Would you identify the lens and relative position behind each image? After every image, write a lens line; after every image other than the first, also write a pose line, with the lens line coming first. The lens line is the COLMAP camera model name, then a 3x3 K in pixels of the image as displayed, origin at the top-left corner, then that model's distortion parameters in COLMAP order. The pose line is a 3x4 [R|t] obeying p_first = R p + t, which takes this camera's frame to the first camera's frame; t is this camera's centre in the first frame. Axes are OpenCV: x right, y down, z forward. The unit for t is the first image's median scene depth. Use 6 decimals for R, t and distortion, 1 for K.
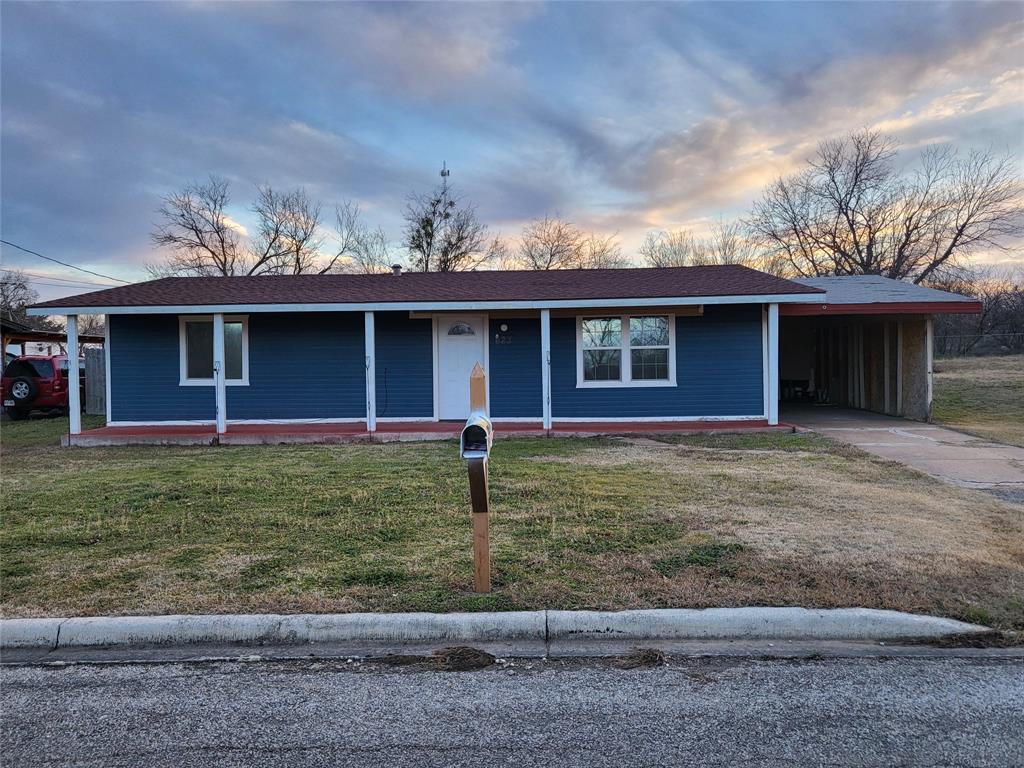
lens RADIAL K [[833.2, 0, 510.7], [0, 833.2, 386.0], [0, 0, 1]] dist [-0.010609, 0.009312]
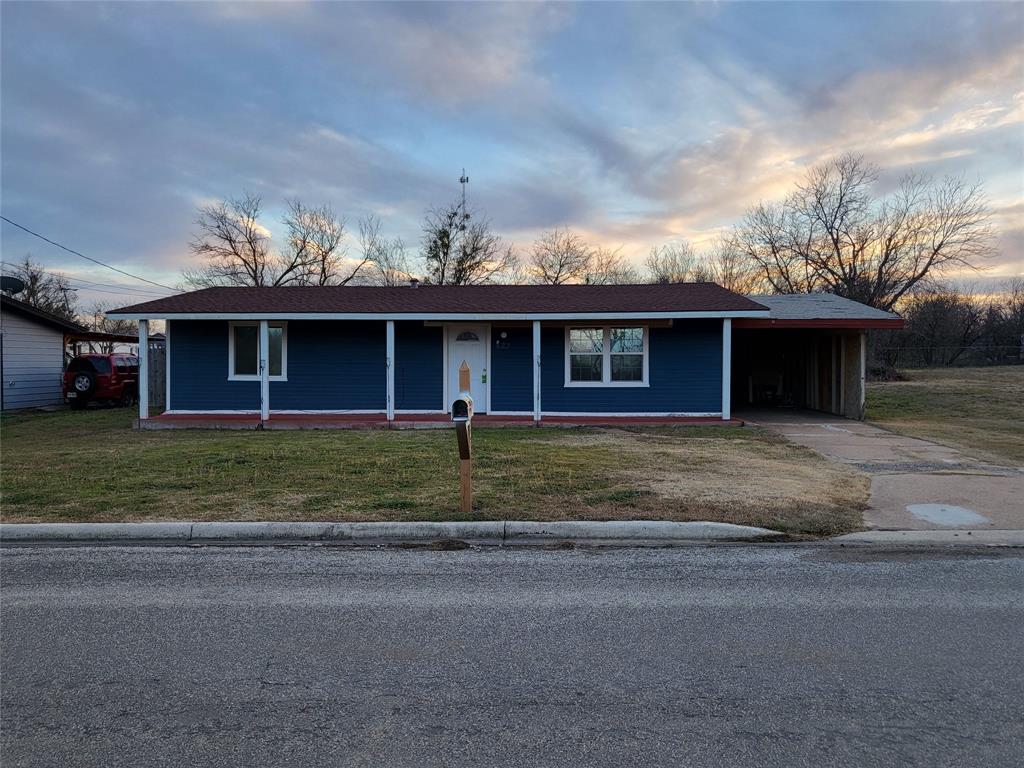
lens RADIAL K [[831.6, 0, 514.5], [0, 831.6, 379.8], [0, 0, 1]] dist [-0.004051, -0.001420]
pose [[0.999782, 0.014673, -0.014862, 0.025872], [-0.014880, 0.999792, -0.013928, 0.009483], [0.014654, 0.014146, 0.999793, -0.179188]]
